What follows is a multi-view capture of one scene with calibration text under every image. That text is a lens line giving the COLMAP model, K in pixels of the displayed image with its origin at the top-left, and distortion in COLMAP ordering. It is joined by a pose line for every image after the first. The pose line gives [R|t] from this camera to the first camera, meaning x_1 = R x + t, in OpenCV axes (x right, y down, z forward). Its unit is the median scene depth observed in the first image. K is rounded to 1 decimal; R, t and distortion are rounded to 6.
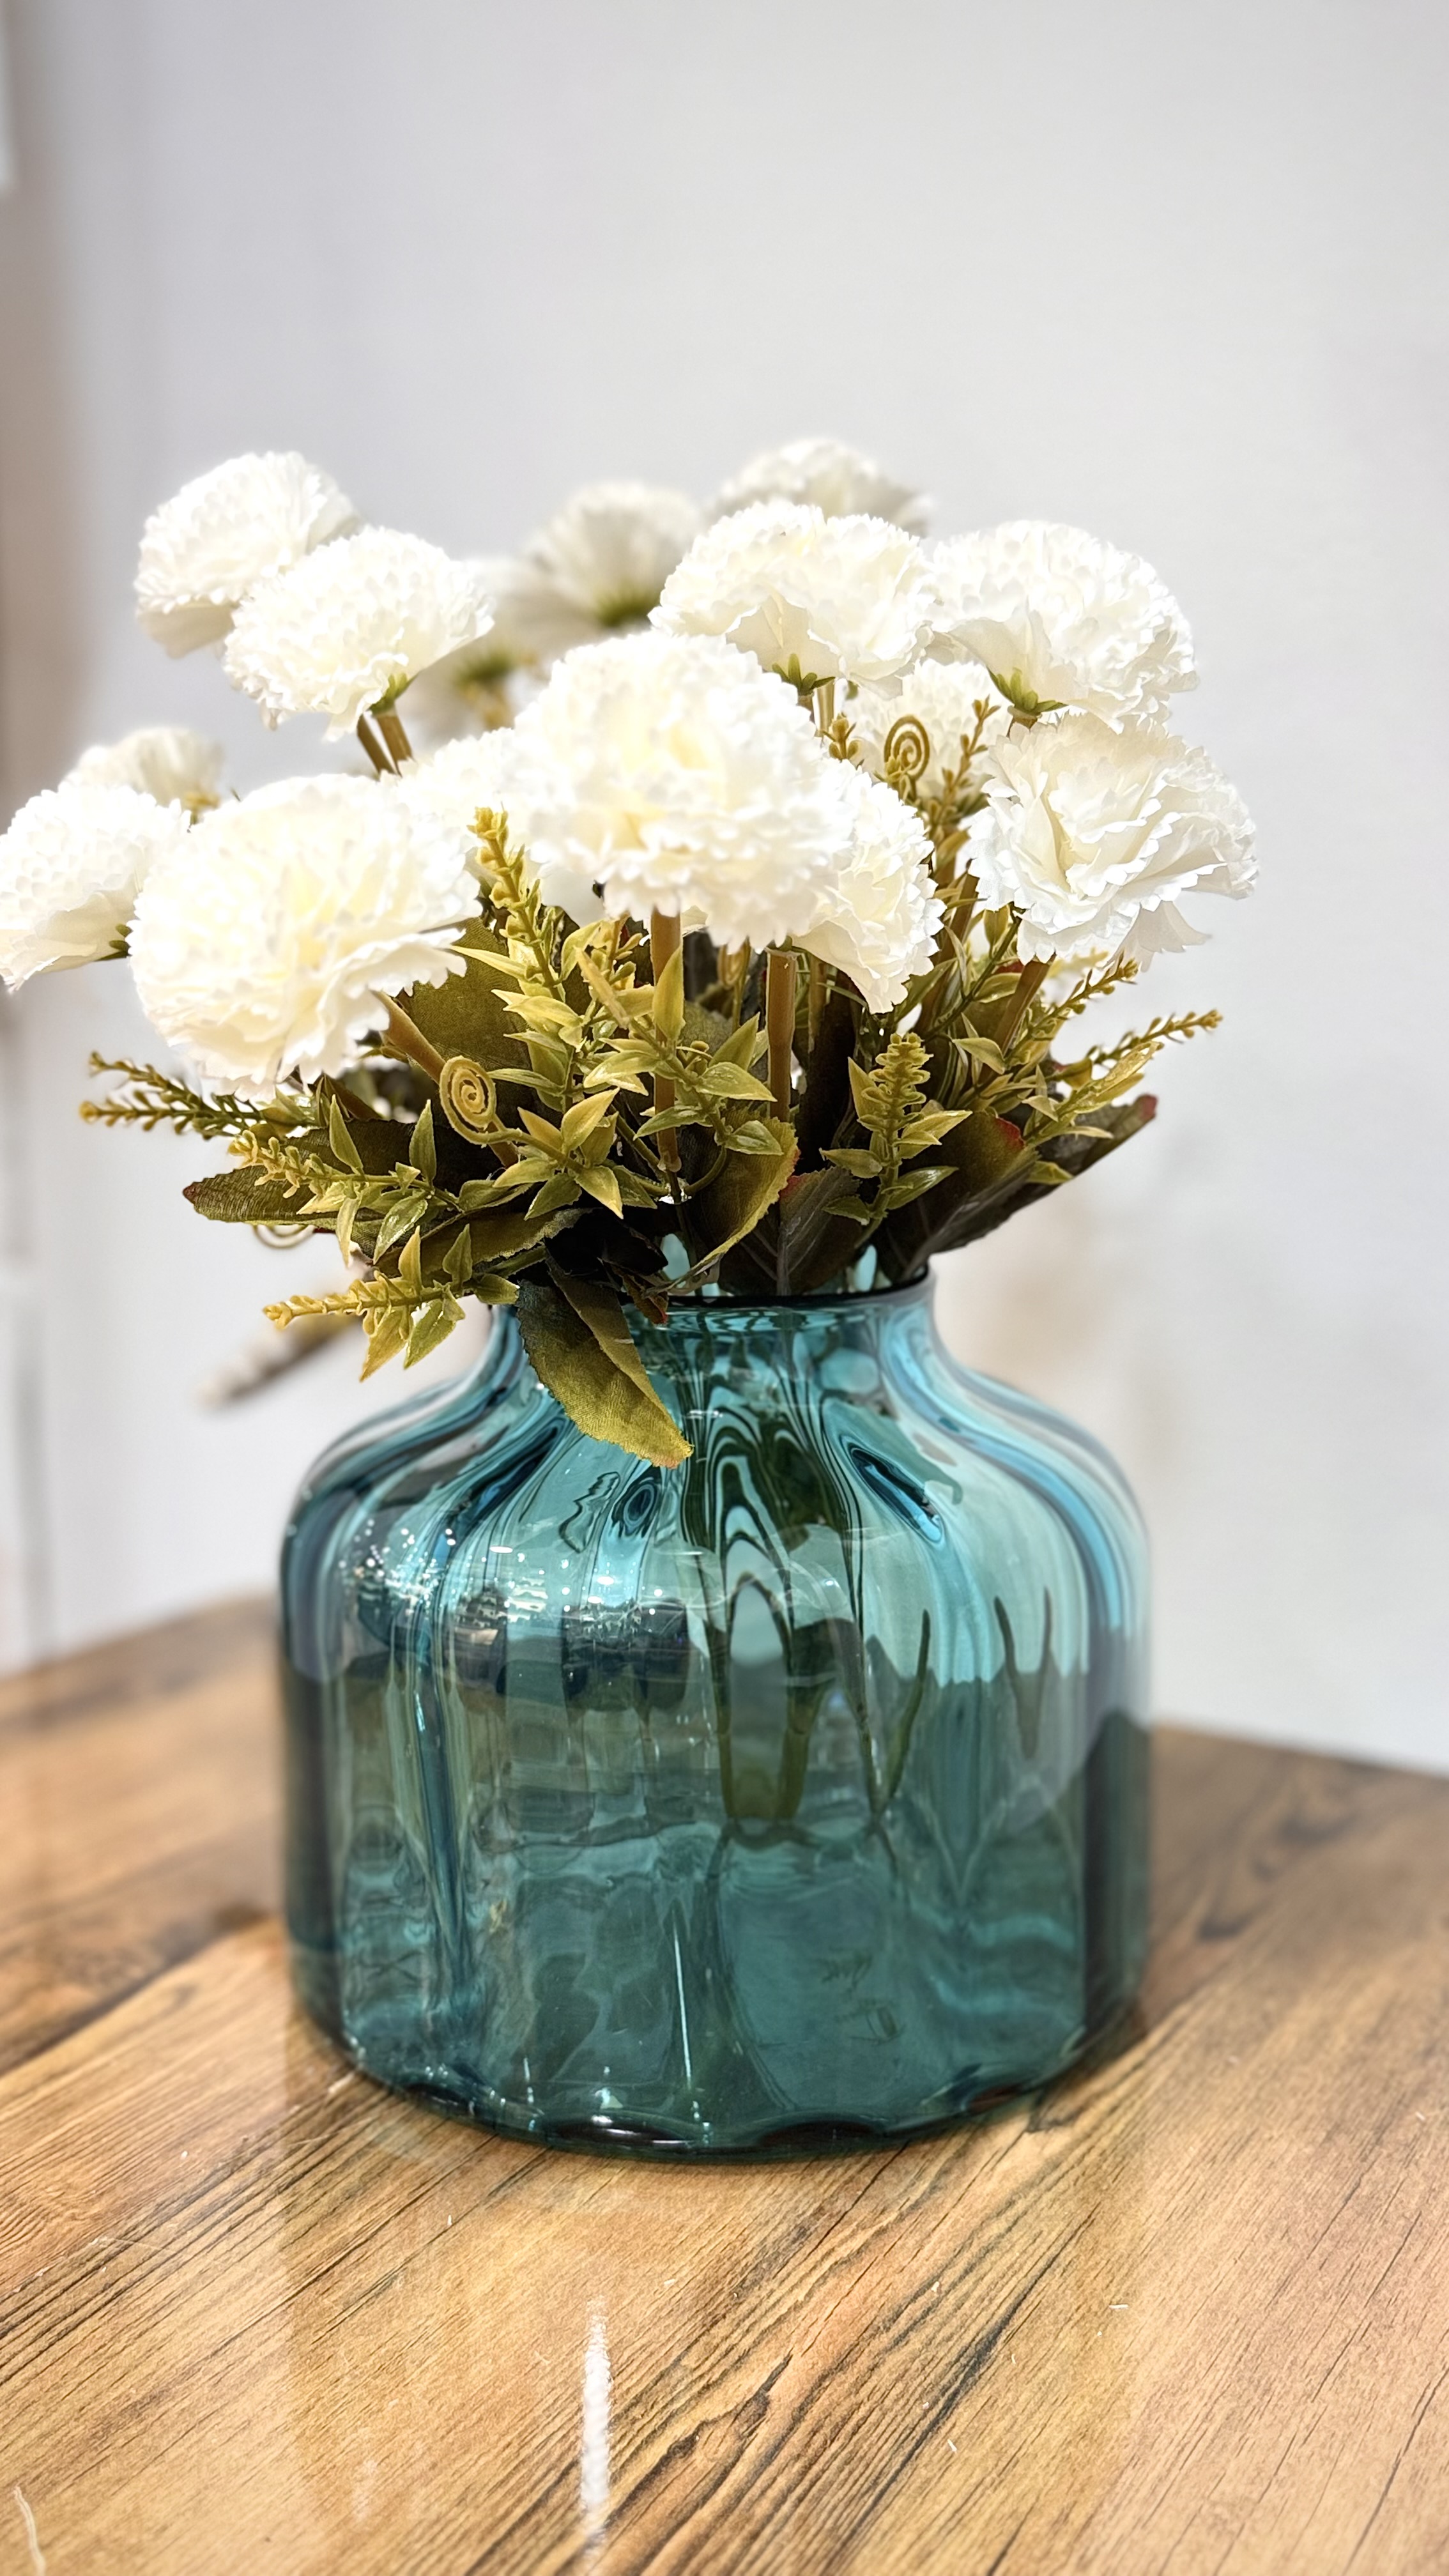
lens RADIAL K [[2412.3, 0, 755.7], [0, 2412.3, 1242.2], [0, 0, 1]] dist [-0.047694, 0.000000]
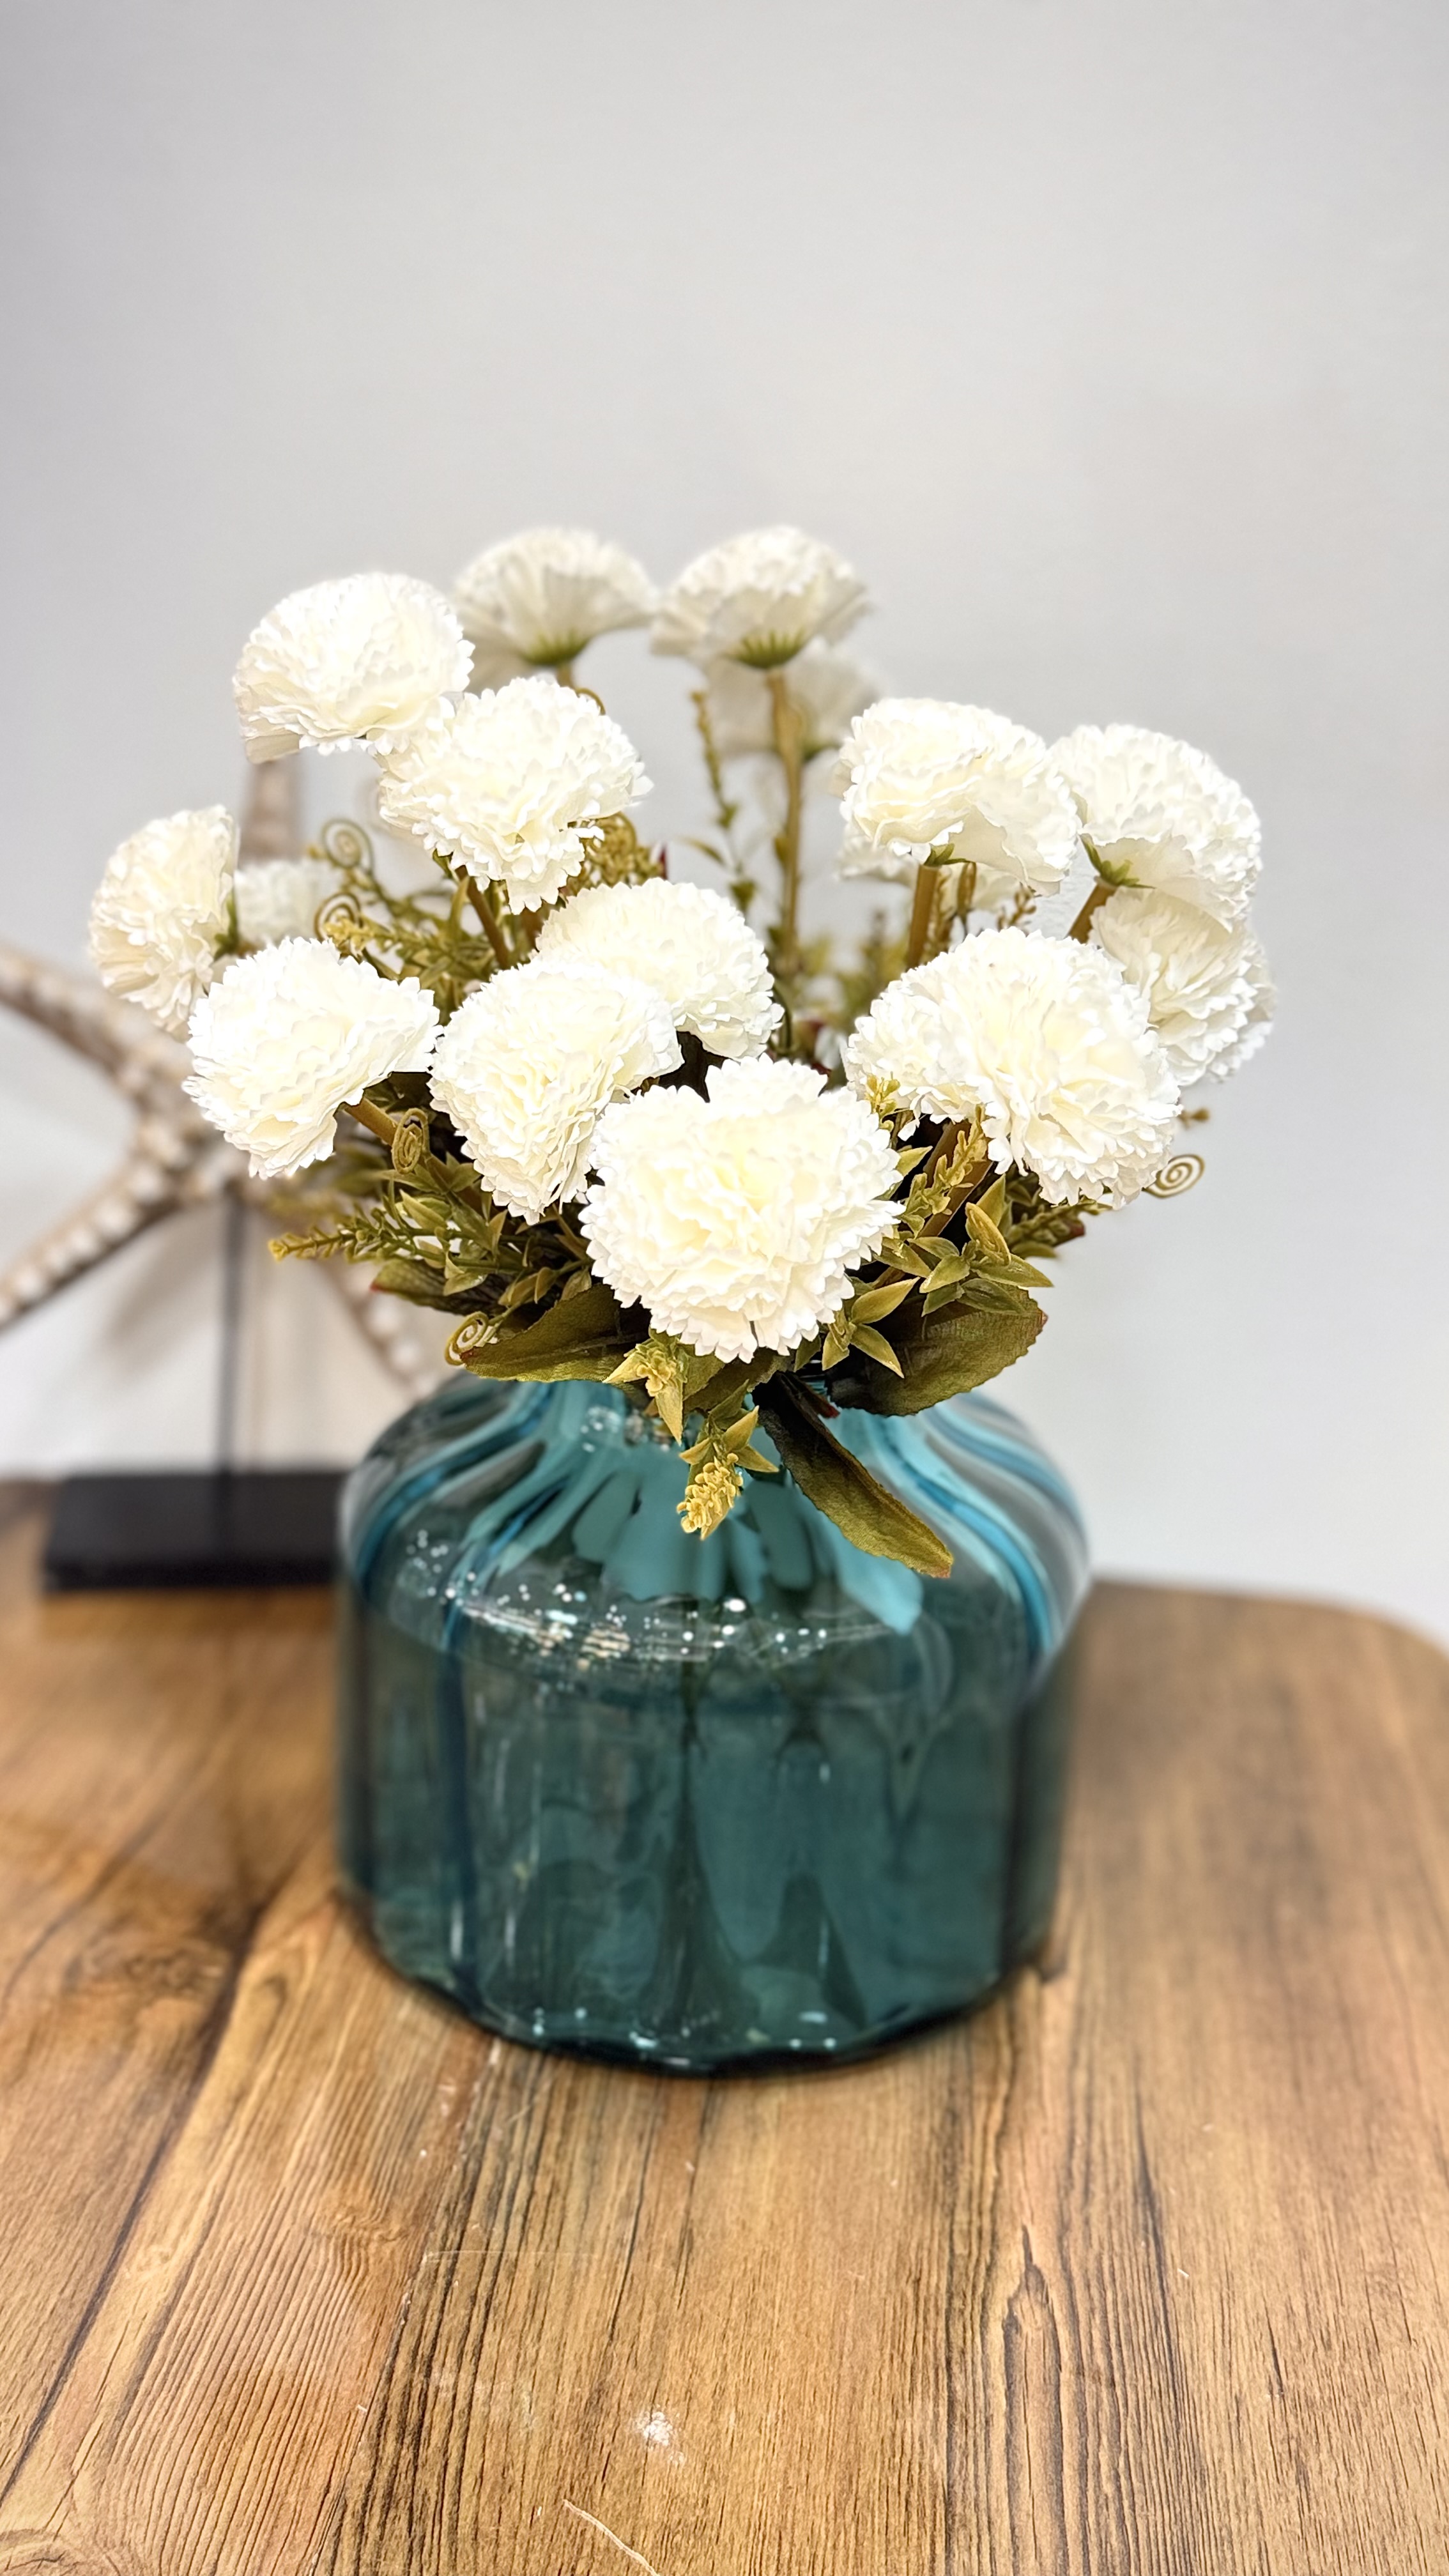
lens RADIAL K [[2412.3, 0, 780.0], [0, 2412.3, 1134.3], [0, 0, 1]] dist [-0.047694, 0.000000]
pose [[0.914497, -0.049374, 0.401569, -0.615294], [-0.007997, 0.990126, 0.139951, -0.309773], [-0.404514, -0.131196, 0.905072, -0.043059]]
